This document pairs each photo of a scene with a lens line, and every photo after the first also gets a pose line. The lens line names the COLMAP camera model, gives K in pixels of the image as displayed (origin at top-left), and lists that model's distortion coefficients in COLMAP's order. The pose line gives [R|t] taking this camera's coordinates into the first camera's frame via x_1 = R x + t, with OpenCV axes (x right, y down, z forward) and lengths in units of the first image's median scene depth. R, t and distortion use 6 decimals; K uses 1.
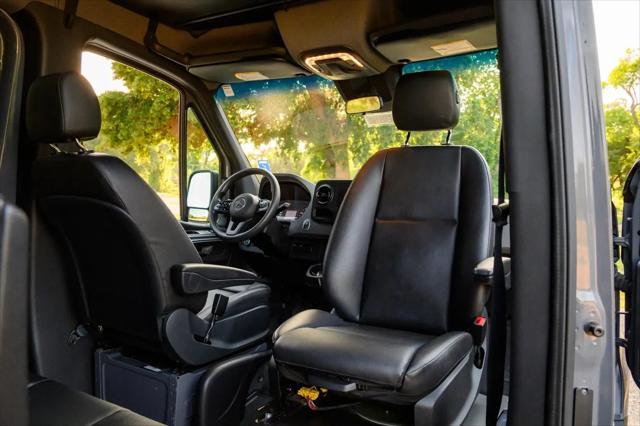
lens RADIAL K [[485.1, 0, 317.1], [0, 485.1, 211.3], [0, 0, 1]] dist [0.008275, 0.004776]
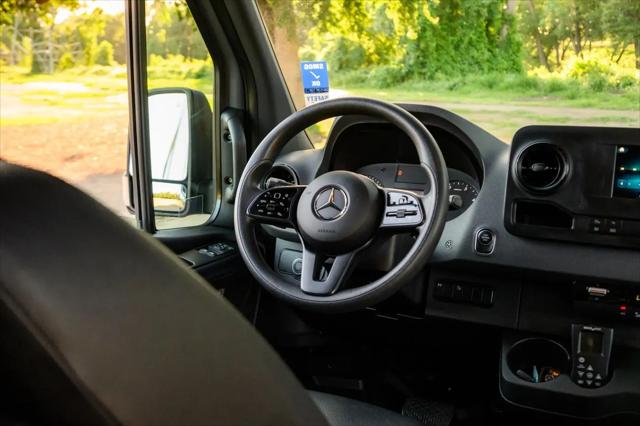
lens RADIAL K [[710.6, 0, 321.7], [0, 710.6, 209.1], [0, 0, 1]] dist [0.019248, 0.000000]
pose [[0.991488, -0.041945, 0.123256, -0.201426], [0.022510, 0.987653, 0.155035, -0.081482], [-0.128237, -0.150940, 0.980190, 0.416902]]
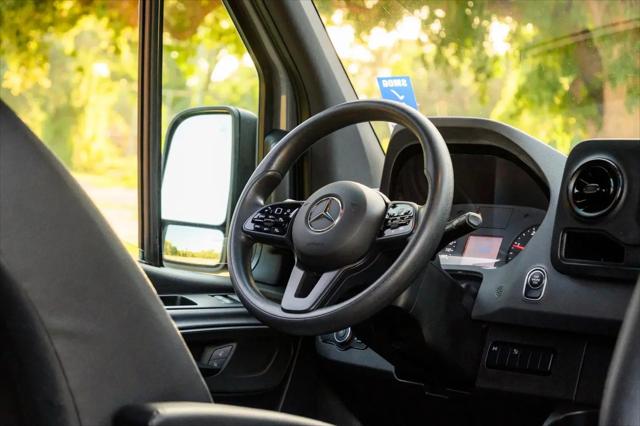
lens RADIAL K [[1483.2, 0, 321.1], [0, 1483.2, 213.8], [0, 0, 1]] dist [0.076229, 0.000000]
pose [[0.989109, 0.014474, -0.146474, -0.016869], [-0.016583, 0.999775, -0.013189, -0.002211], [0.146250, 0.015475, 0.989127, 0.035371]]
